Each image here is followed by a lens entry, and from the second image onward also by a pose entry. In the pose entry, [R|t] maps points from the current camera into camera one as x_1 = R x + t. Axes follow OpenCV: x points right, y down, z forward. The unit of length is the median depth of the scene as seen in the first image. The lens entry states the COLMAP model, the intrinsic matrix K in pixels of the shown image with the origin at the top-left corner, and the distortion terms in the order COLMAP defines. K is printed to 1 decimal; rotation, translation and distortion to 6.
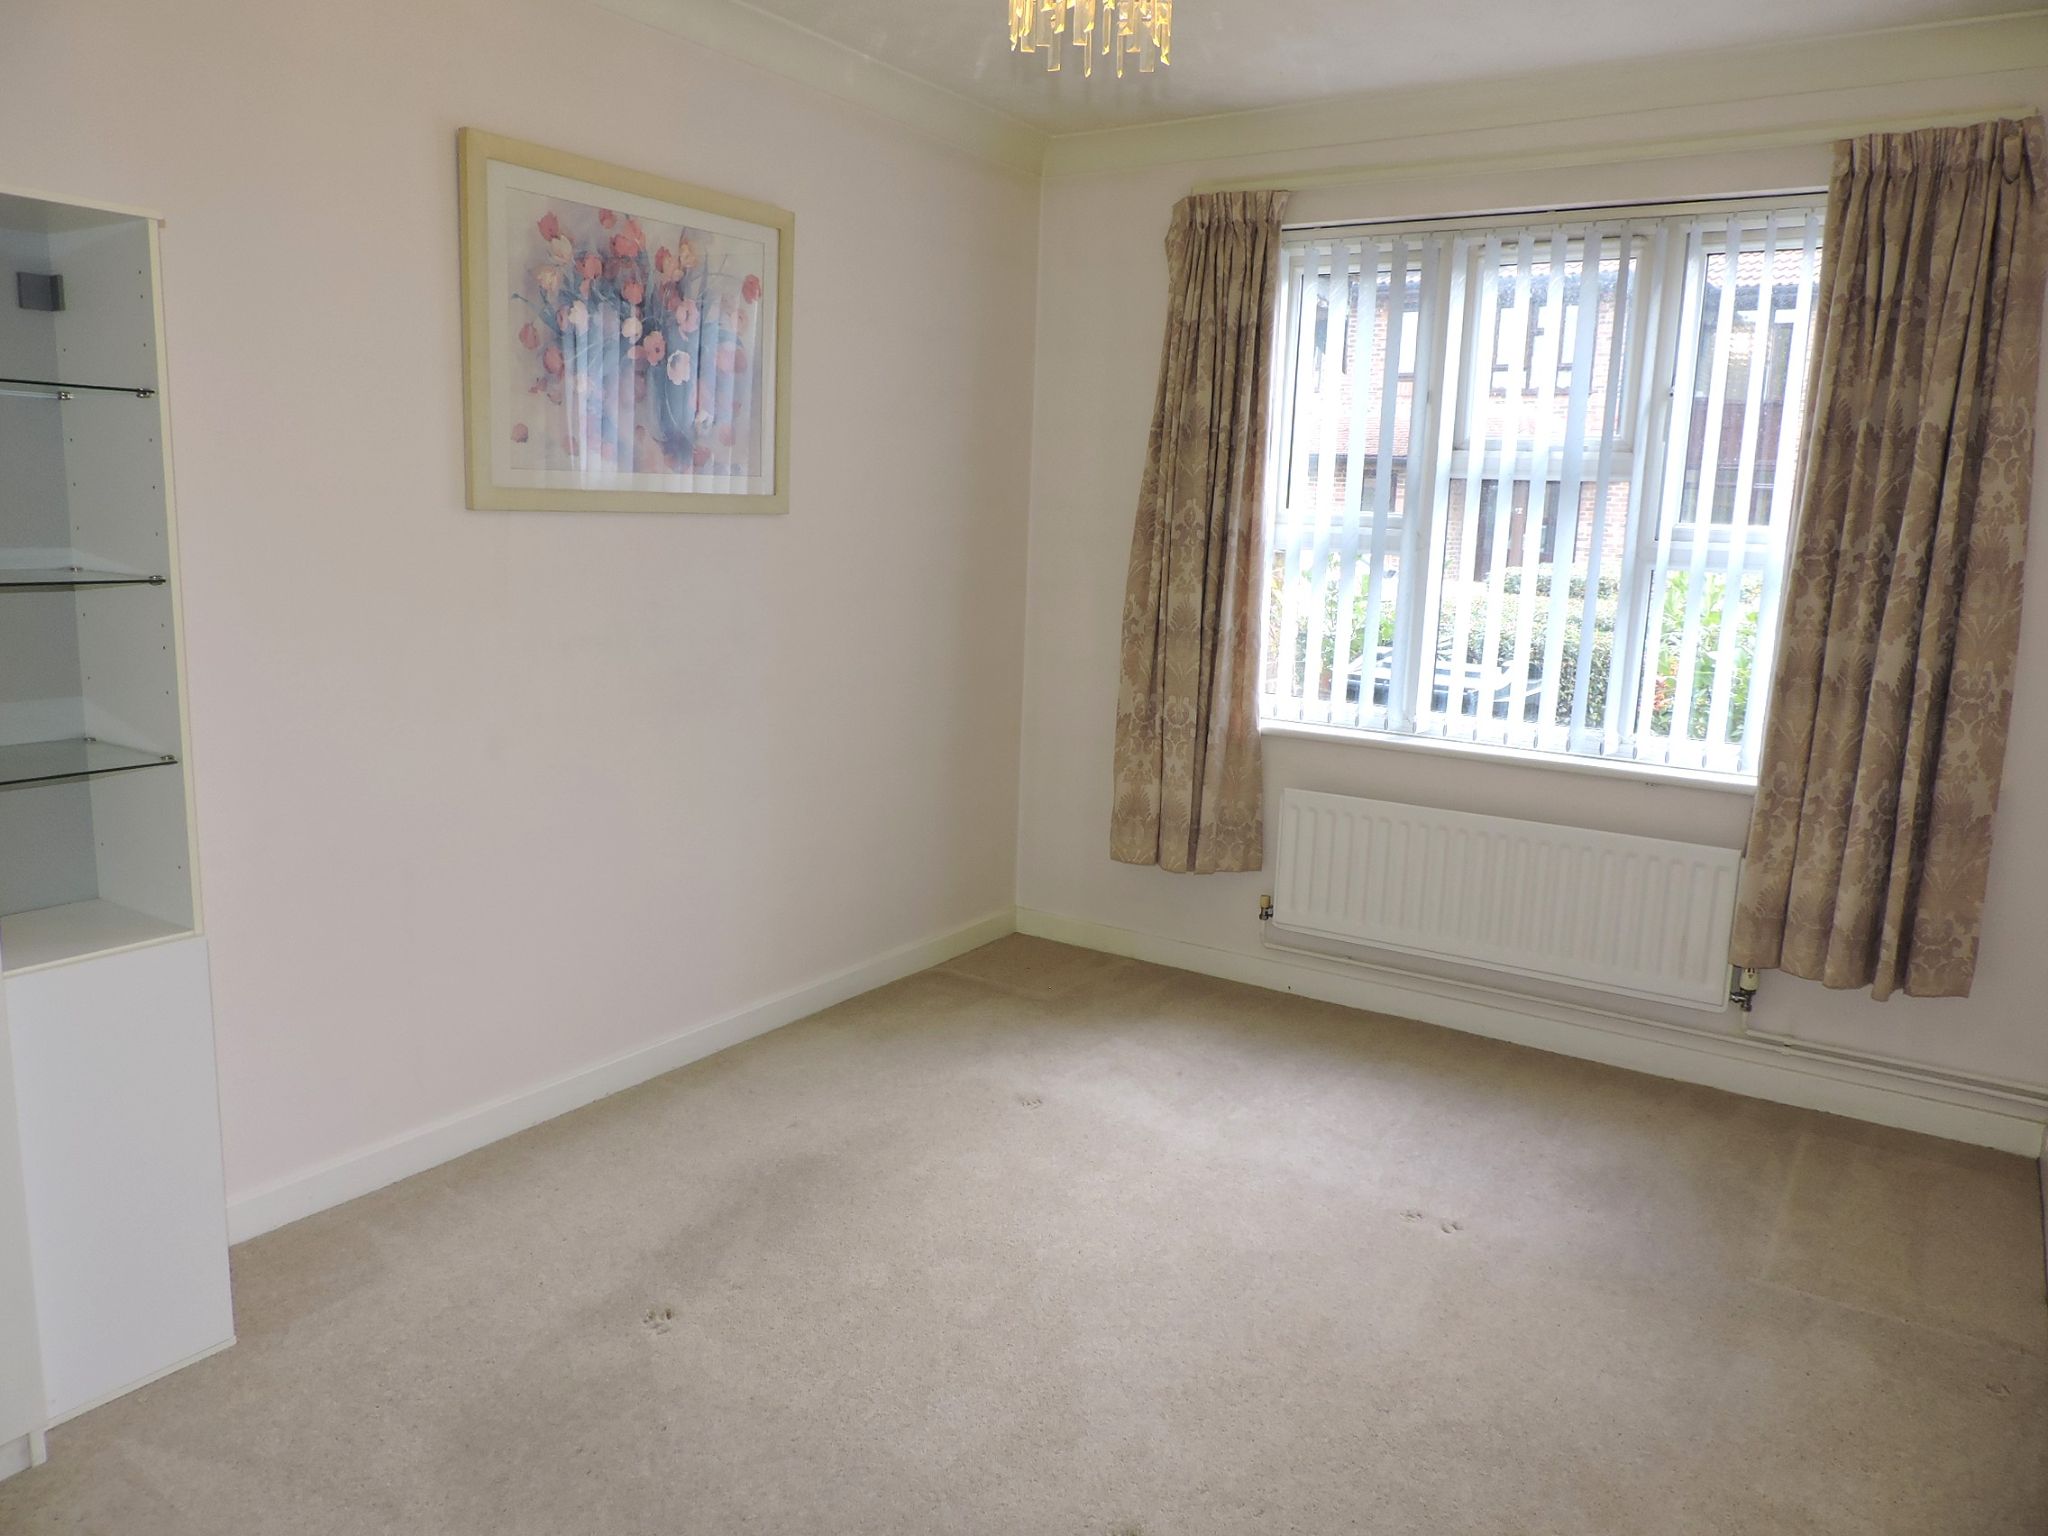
lens RADIAL K [[1472.0, 0, 1023.8], [0, 1472.0, 759.8], [0, 0, 1]] dist [-0.008584, 0.001852]
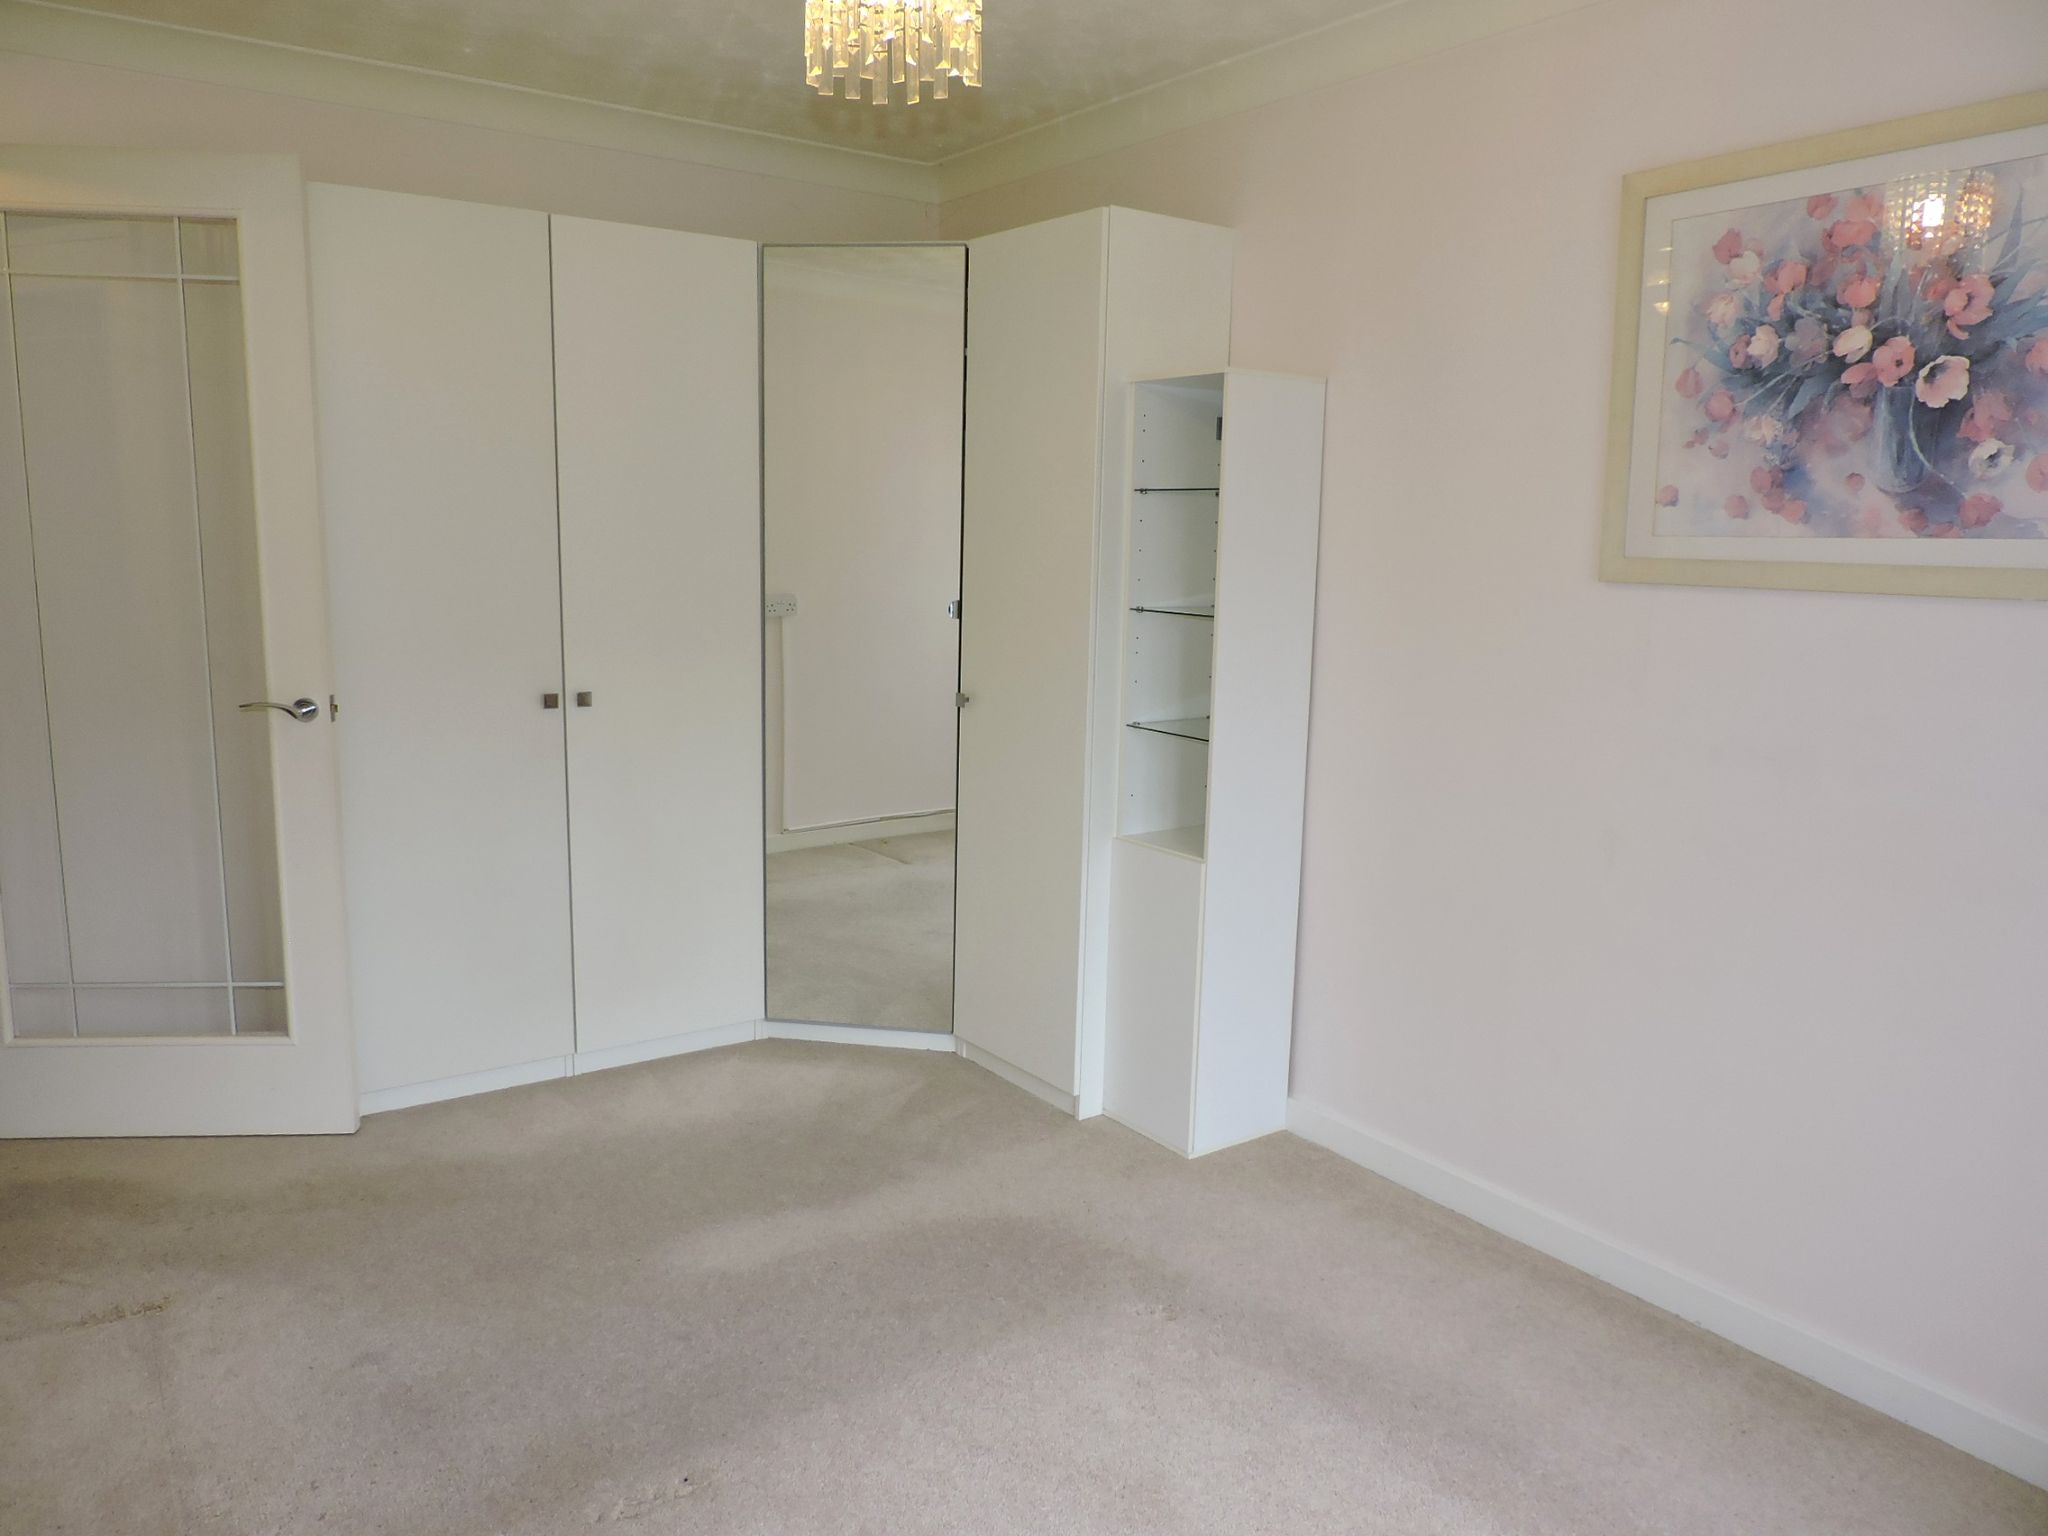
lens RADIAL K [[1472.0, 0, 1021.9], [0, 1472.0, 773.1], [0, 0, 1]] dist [-0.008584, 0.001852]
pose [[-0.360060, 0.111476, -0.926245, 0.604710], [-0.190805, 0.963050, 0.190077, -0.152155], [0.913209, 0.245171, -0.325485, 0.946867]]
